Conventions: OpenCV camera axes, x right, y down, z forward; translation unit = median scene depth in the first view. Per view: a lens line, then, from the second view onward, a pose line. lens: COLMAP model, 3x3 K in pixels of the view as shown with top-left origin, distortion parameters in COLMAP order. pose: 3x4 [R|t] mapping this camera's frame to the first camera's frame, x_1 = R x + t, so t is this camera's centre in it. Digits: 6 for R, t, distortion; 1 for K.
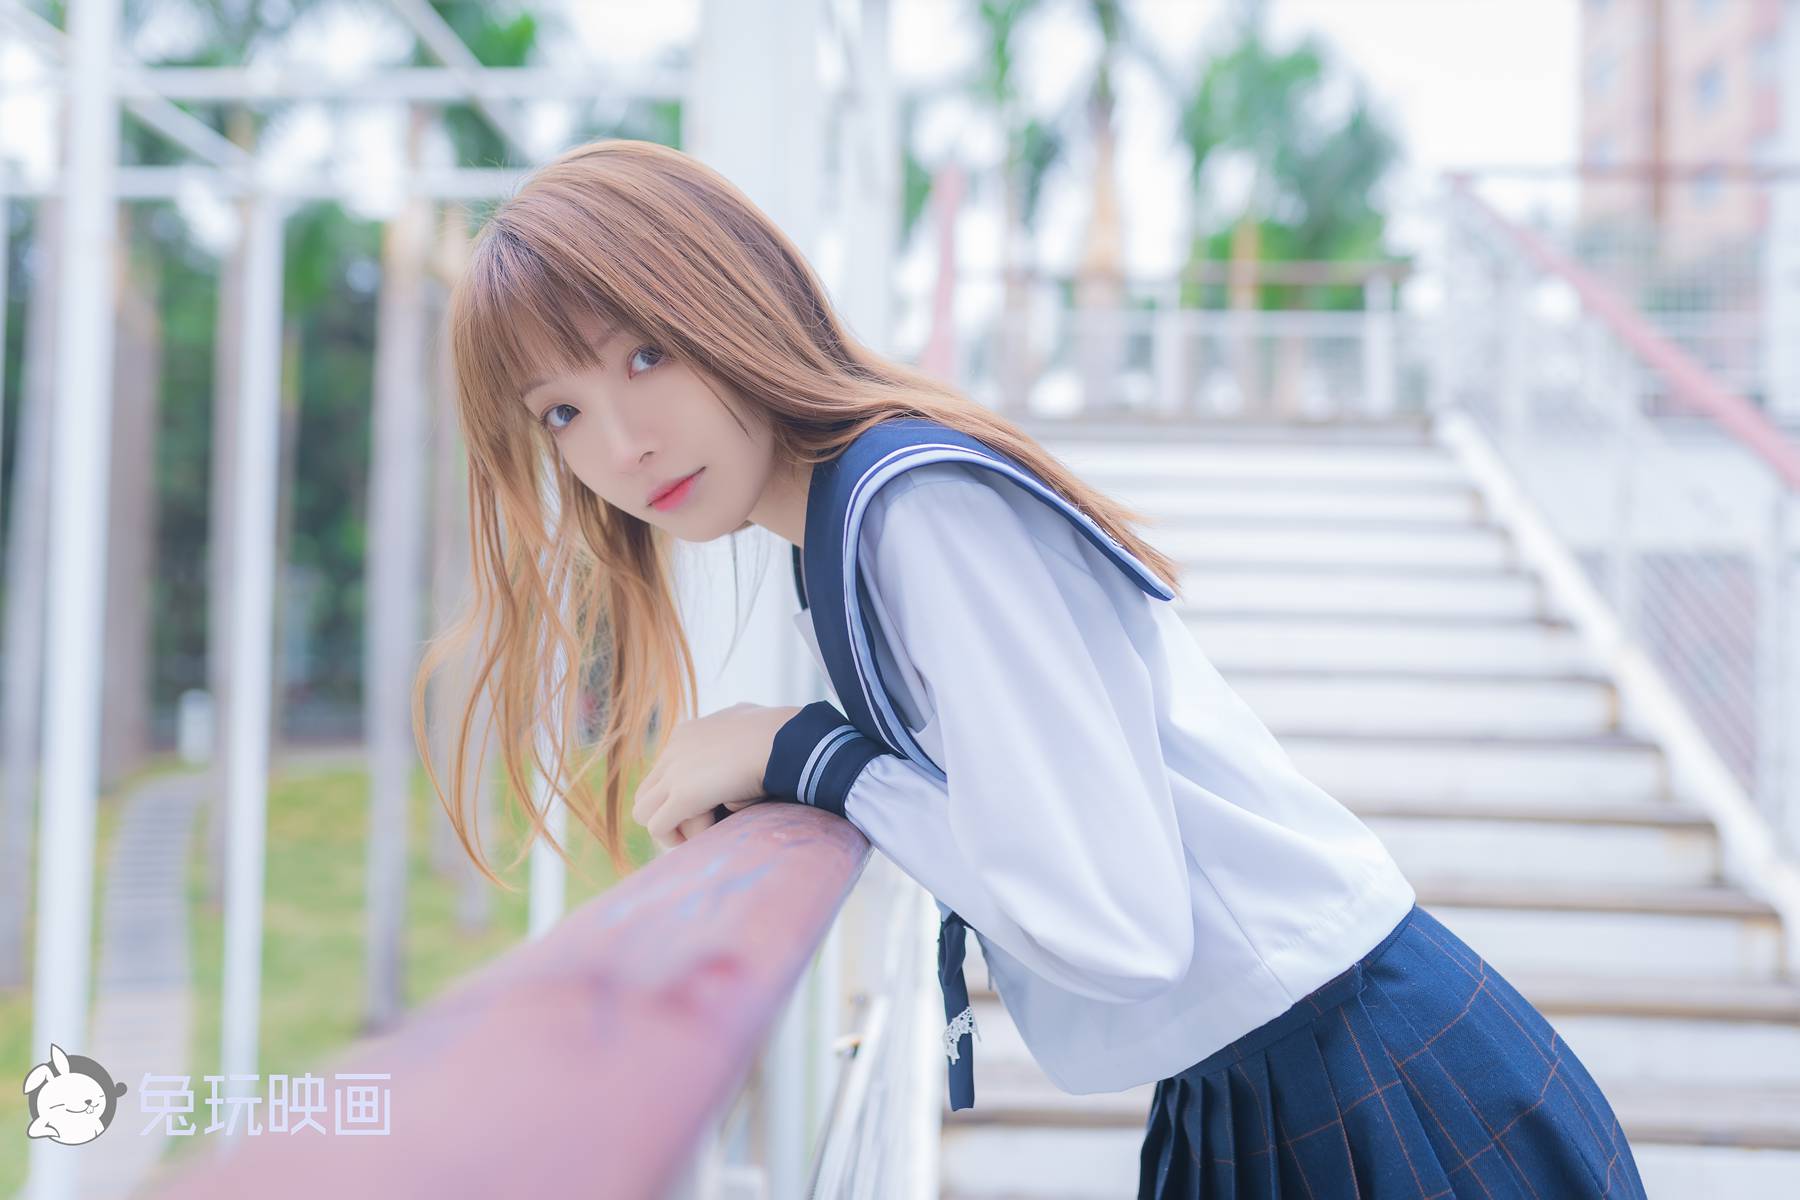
lens RADIAL K [[1734.6, 0, 899.6], [0, 1734.6, 558.7], [0, 0, 1]] dist [-0.011913, 0.006808]
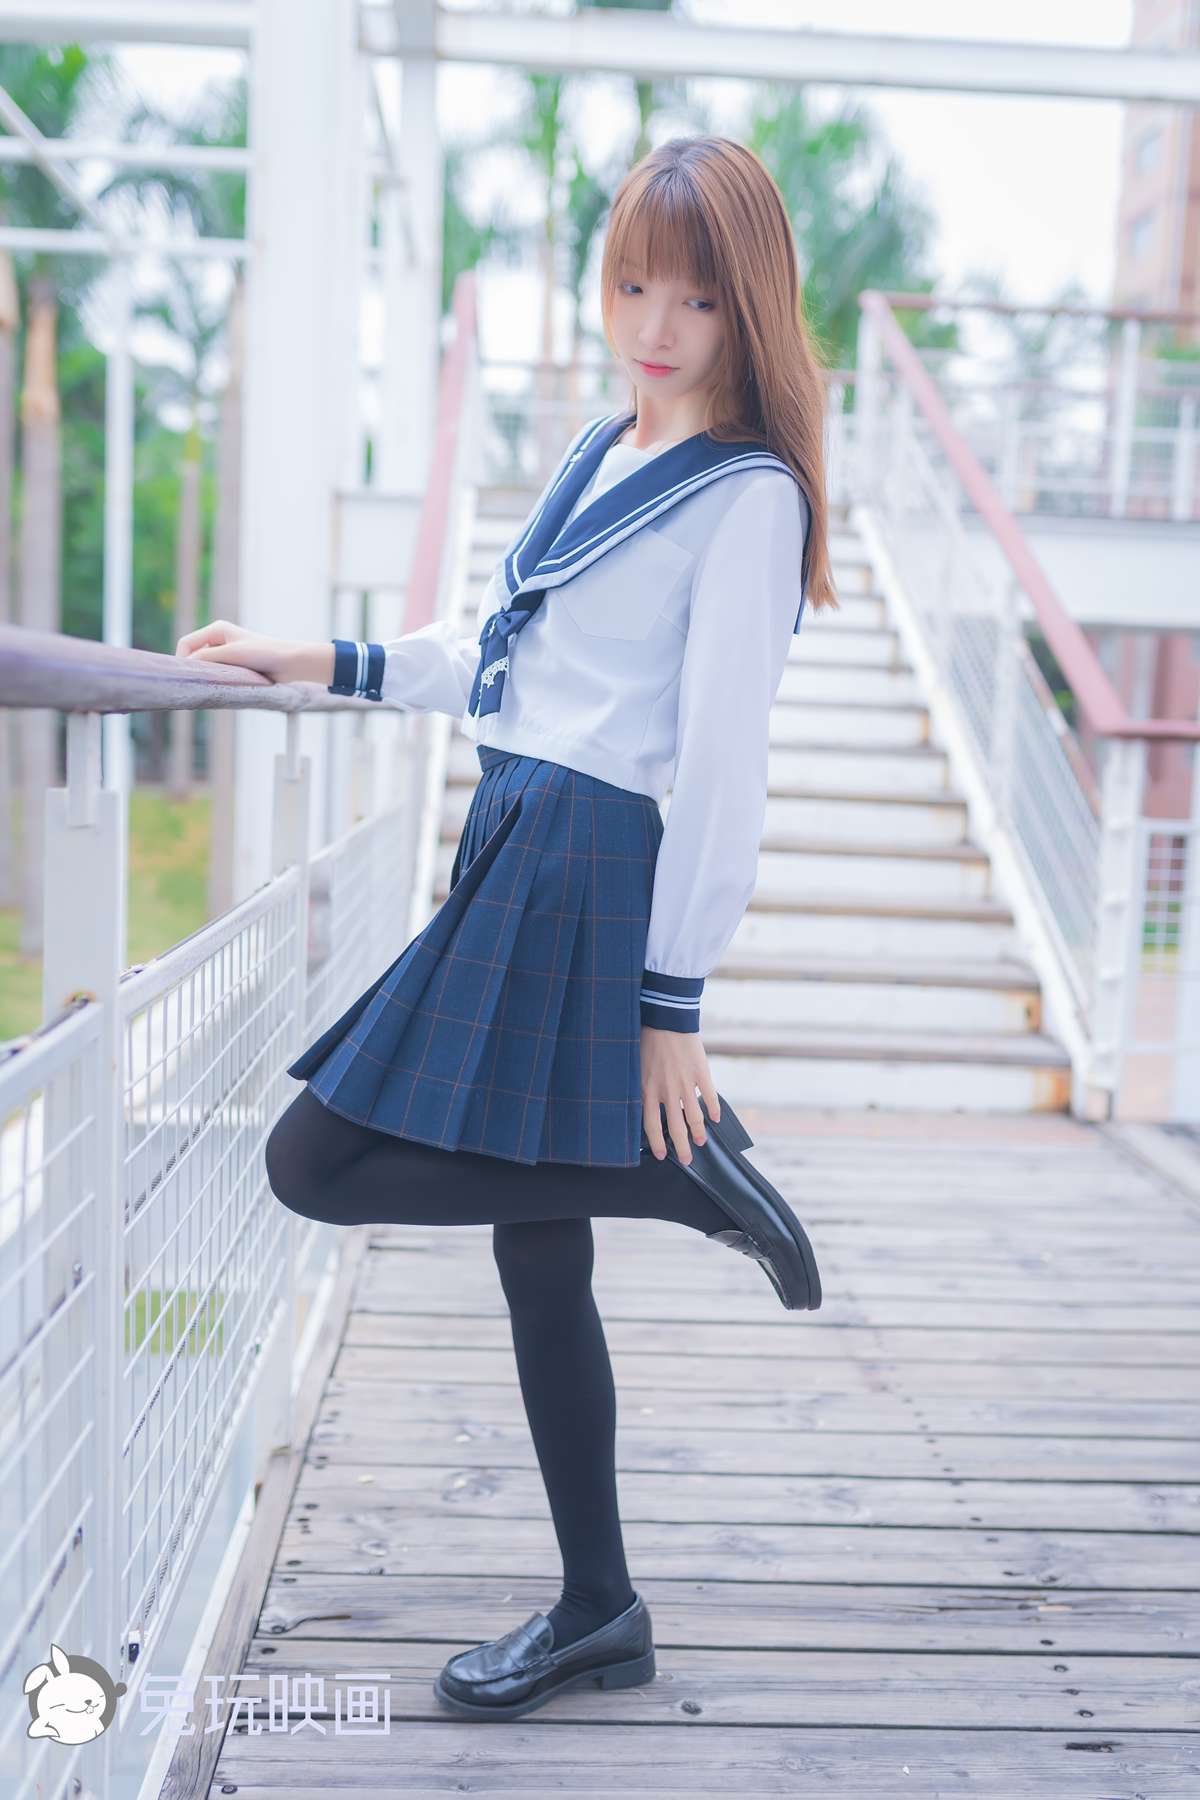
lens RADIAL K [[1734.6, 0, 600.0], [0, 1734.6, 900.0], [0, 0, 1]] dist [-0.011913, 0.006808]
pose [[0.995783, 0.013879, 0.090684, 0.021464], [-0.028096, 0.987130, 0.157434, 0.008446], [-0.087332, -0.159317, 0.983357, -0.323659]]
